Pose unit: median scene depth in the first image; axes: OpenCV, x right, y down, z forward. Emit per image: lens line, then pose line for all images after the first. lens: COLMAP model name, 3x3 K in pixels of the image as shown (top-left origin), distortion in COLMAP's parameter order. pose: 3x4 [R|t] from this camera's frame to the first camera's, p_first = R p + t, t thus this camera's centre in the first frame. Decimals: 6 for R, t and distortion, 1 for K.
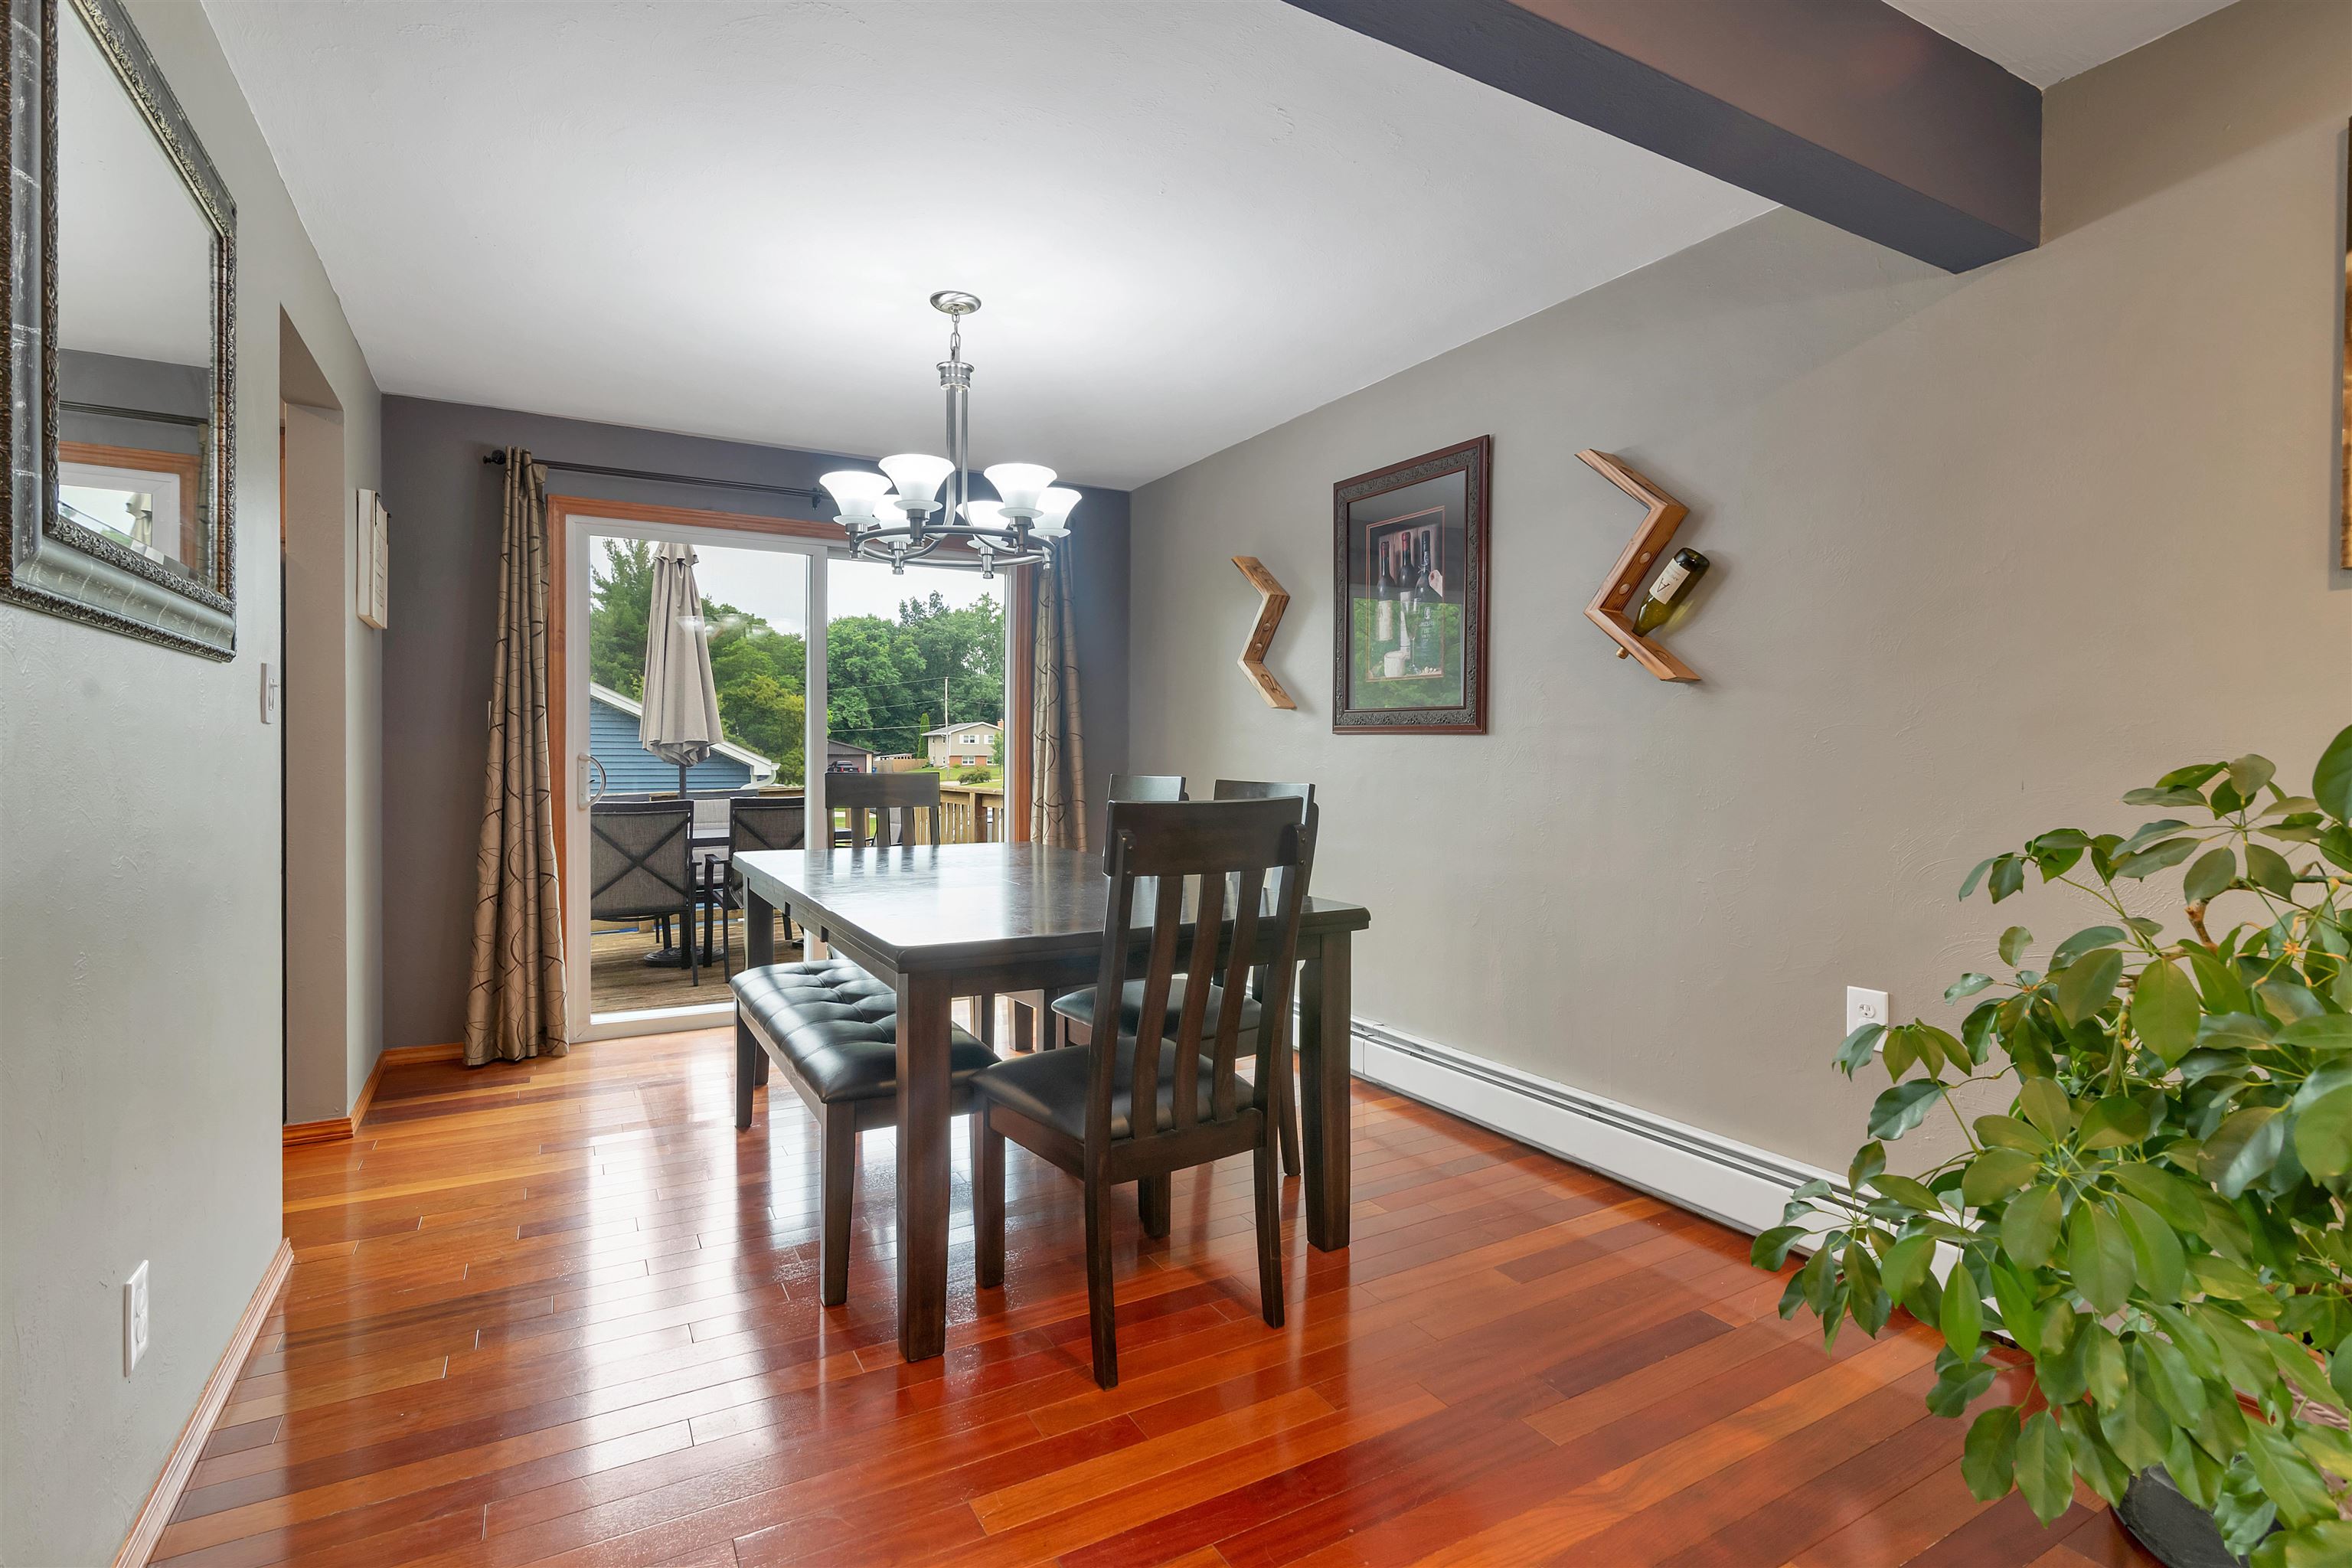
lens RADIAL K [[1114.7, 0, 1170.1], [0, 1114.7, 757.4], [0, 0, 1]] dist [-0.001049, -0.000085]
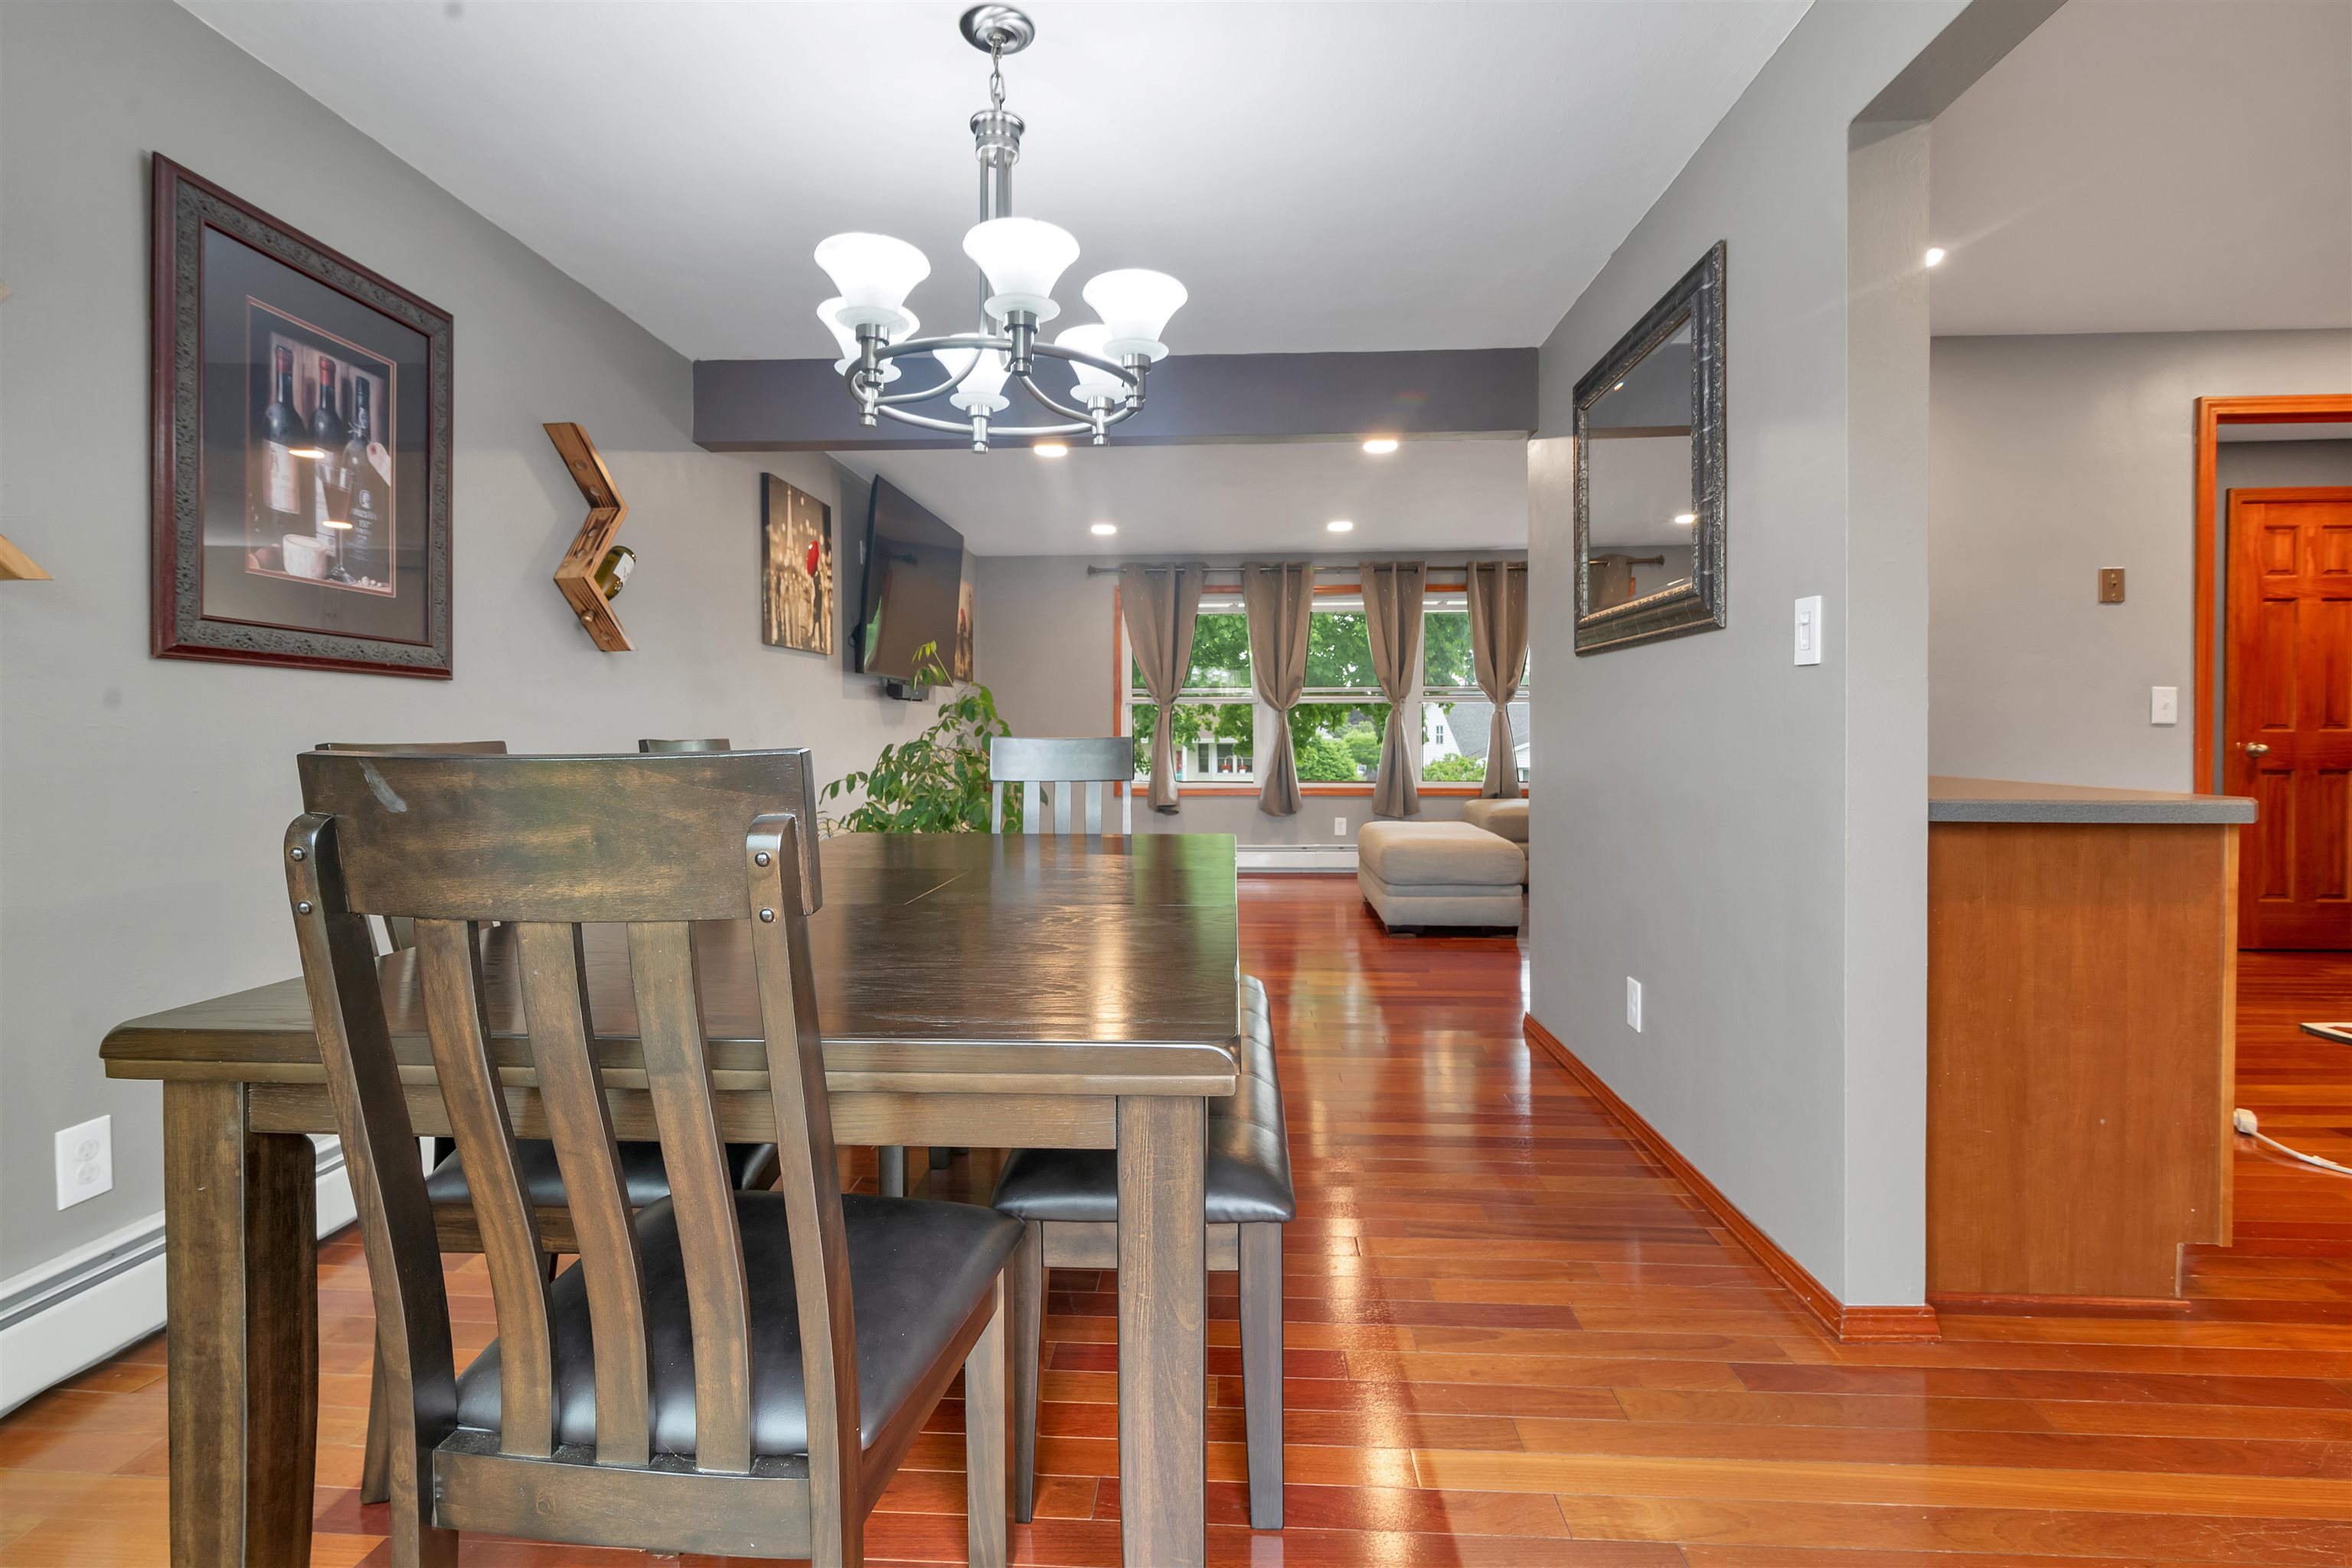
lens RADIAL K [[1092.4, 0, 1185.1], [0, 1092.4, 738.3], [0, 0, 1]] dist [0.001799, 0.000189]
pose [[-0.851214, 0.006394, 0.524779, -0.525129], [0.017301, 0.999724, 0.015882, 0.015491], [-0.524533, 0.022598, -0.851090, 1.246694]]
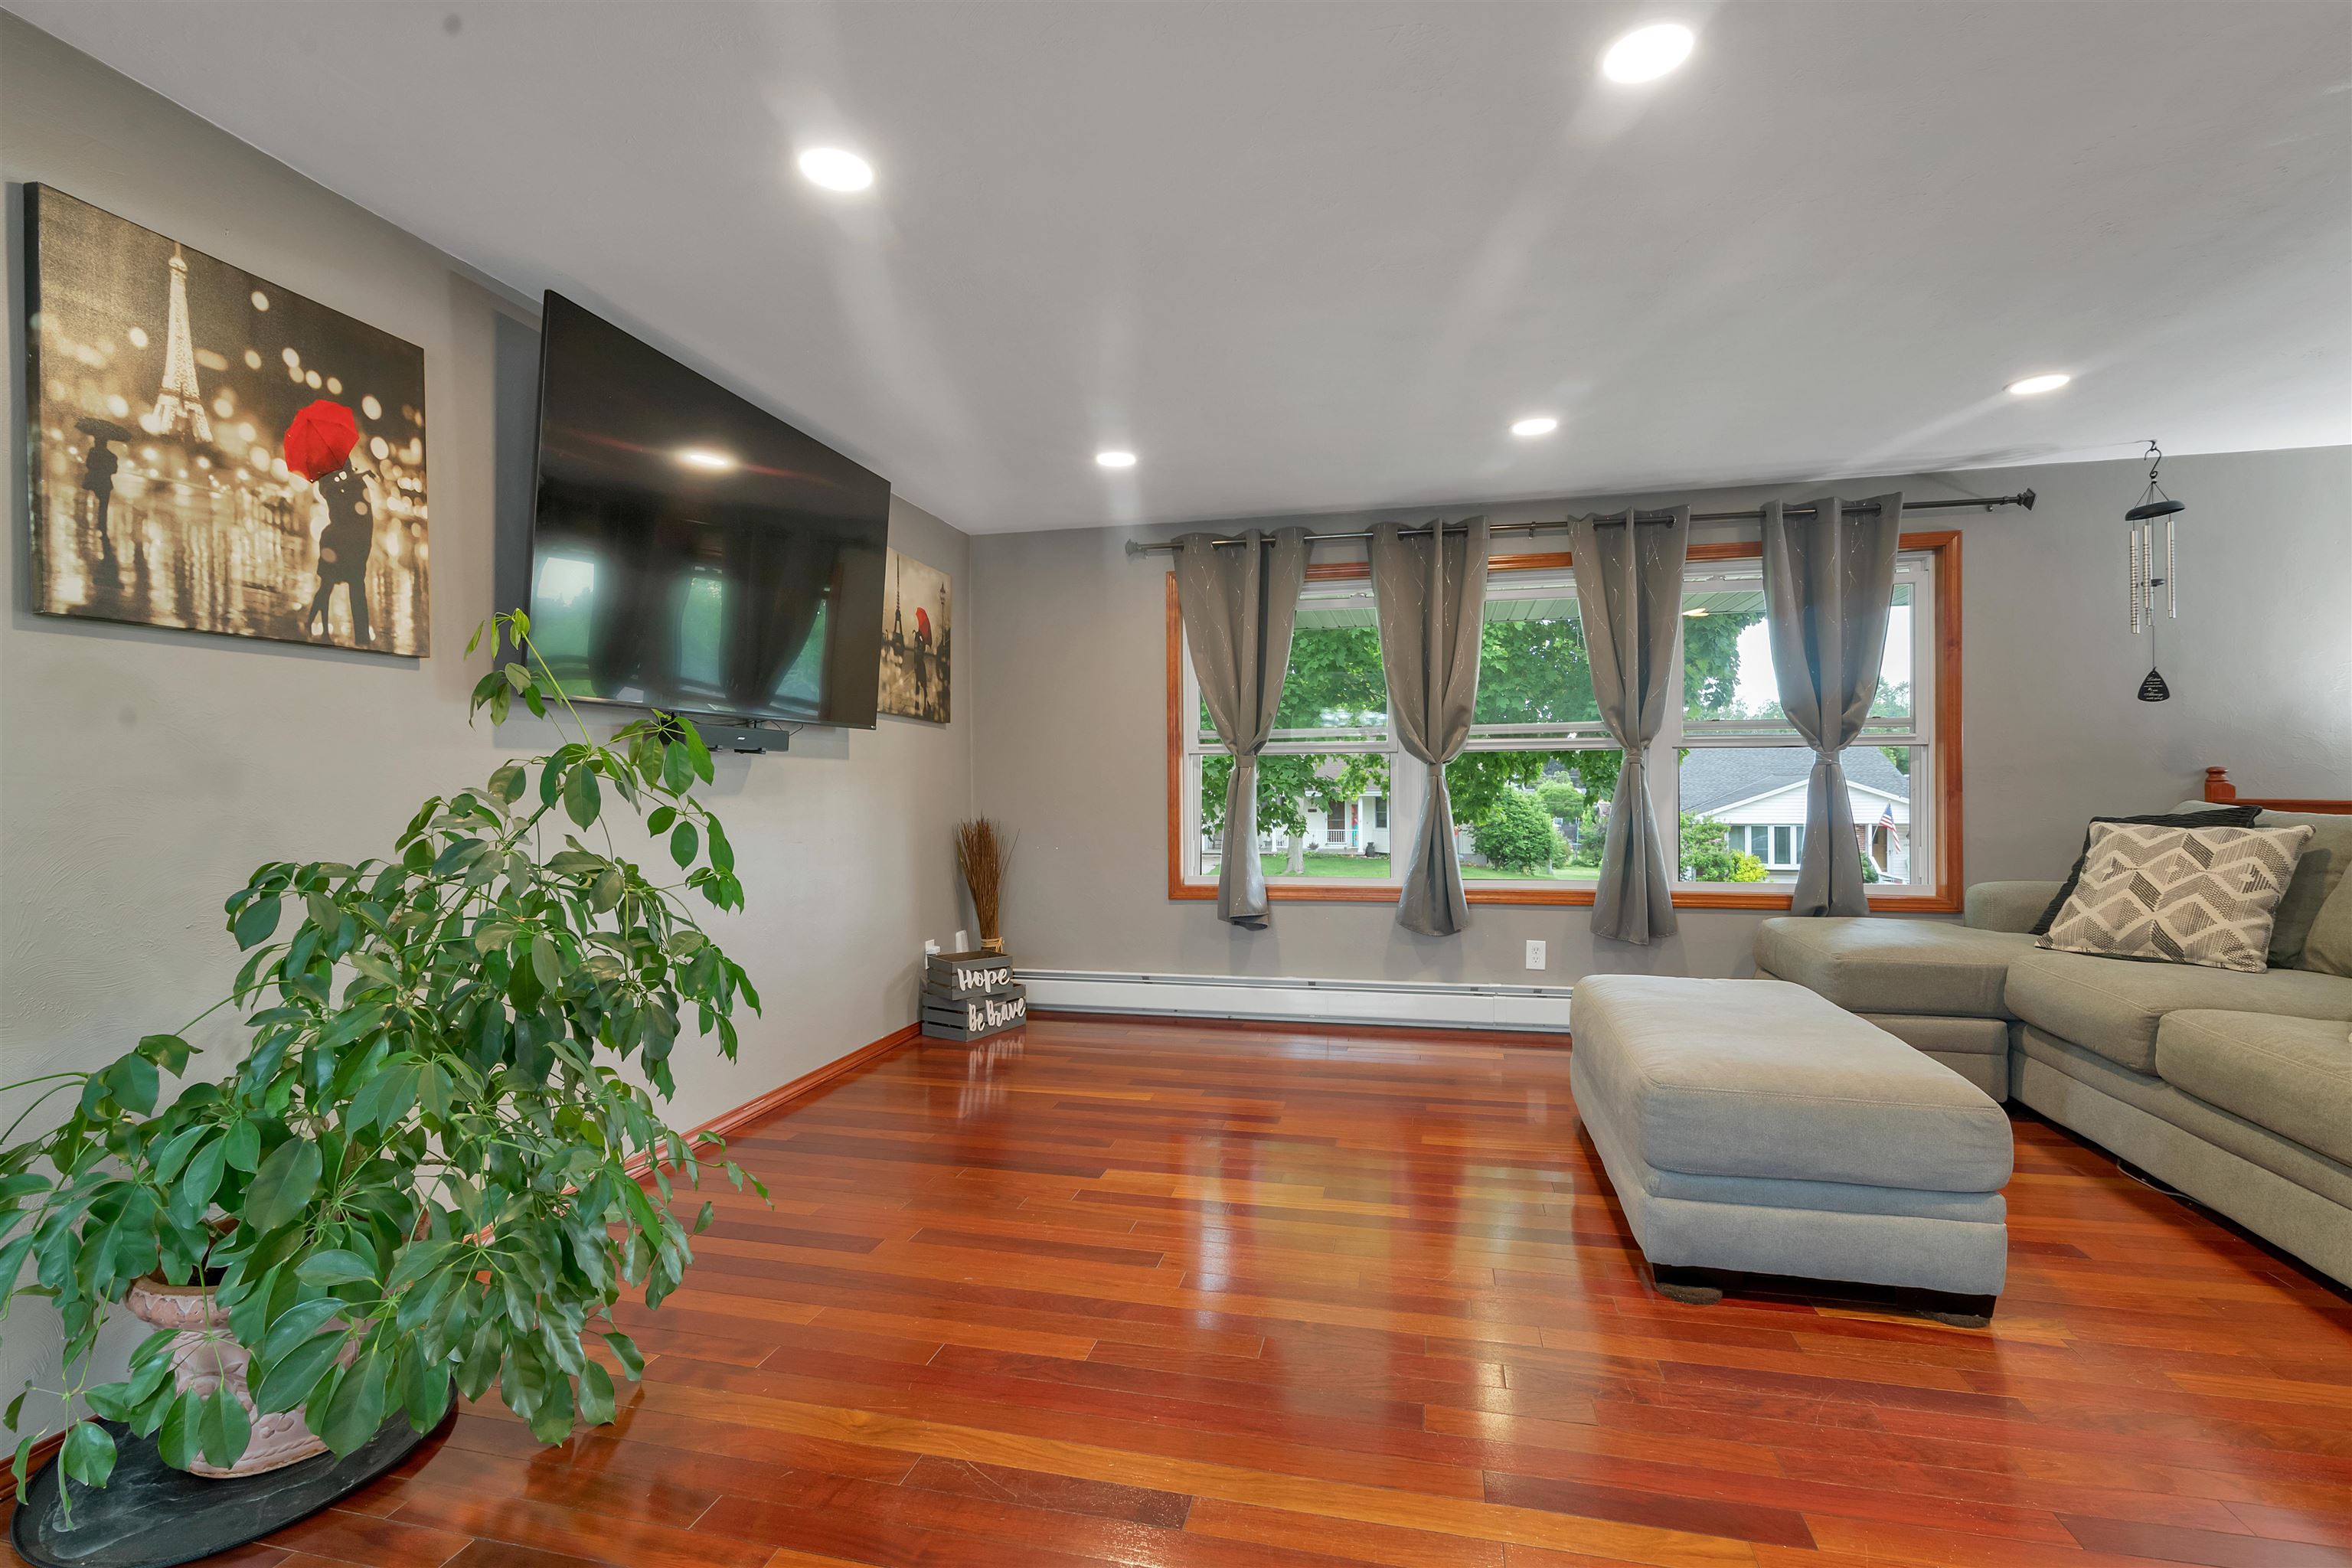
lens RADIAL K [[1070.7, 0, 1174.5], [0, 1070.7, 788.4], [0, 0, 1]] dist [-0.000634, -0.000782]
pose [[-0.741593, 0.009375, 0.670785, -0.191792], [0.023259, 0.999660, 0.011743, 0.005674], [-0.670447, 0.024311, -0.741559, 0.484986]]
